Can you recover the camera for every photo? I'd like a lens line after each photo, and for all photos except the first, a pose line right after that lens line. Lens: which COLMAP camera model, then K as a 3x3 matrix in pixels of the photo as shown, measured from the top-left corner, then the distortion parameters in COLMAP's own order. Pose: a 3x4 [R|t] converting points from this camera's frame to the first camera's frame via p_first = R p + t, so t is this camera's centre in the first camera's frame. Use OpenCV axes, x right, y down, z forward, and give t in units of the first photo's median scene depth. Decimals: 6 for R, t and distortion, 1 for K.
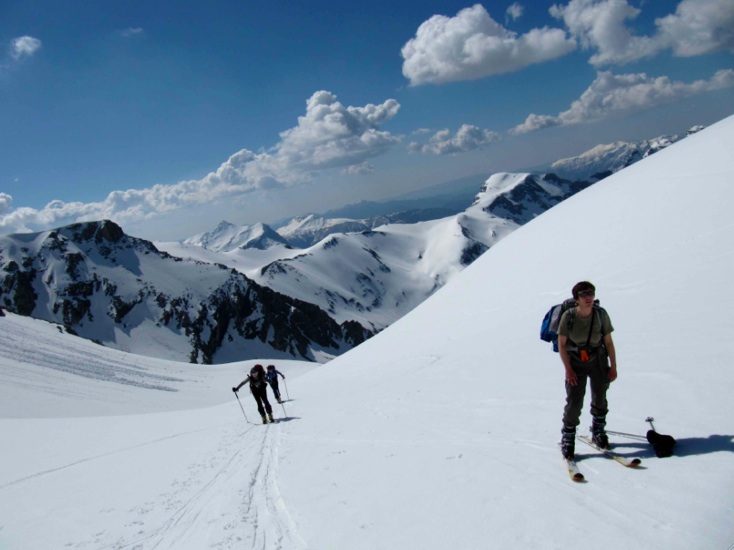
lens RADIAL K [[652.6, 0, 367.7], [0, 652.6, 274.5], [0, 0, 1]] dist [-0.011470, -0.002047]
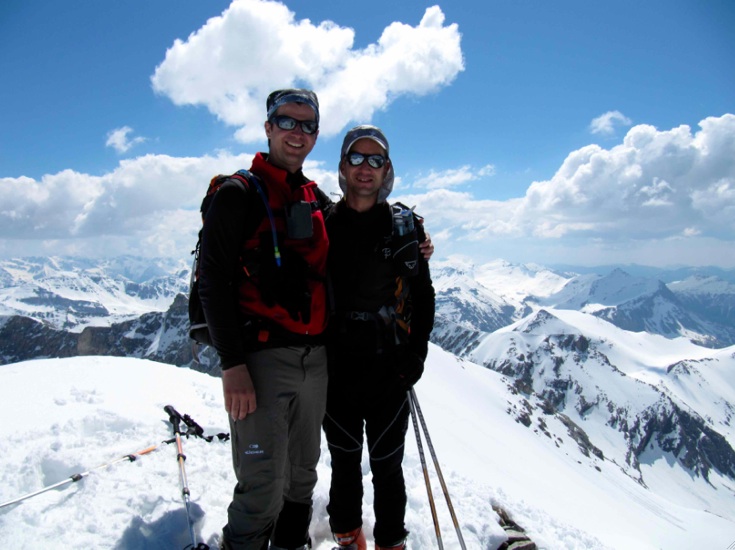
lens RADIAL K [[653.5, 0, 366.1], [0, 653.5, 274.9], [0, 0, 1]] dist [-0.011470, -0.002047]
pose [[0.817943, 0.221146, -0.531096, -0.054130], [-0.240236, 0.970120, 0.033965, -0.153700], [0.522739, 0.099807, 0.846630, -0.504671]]
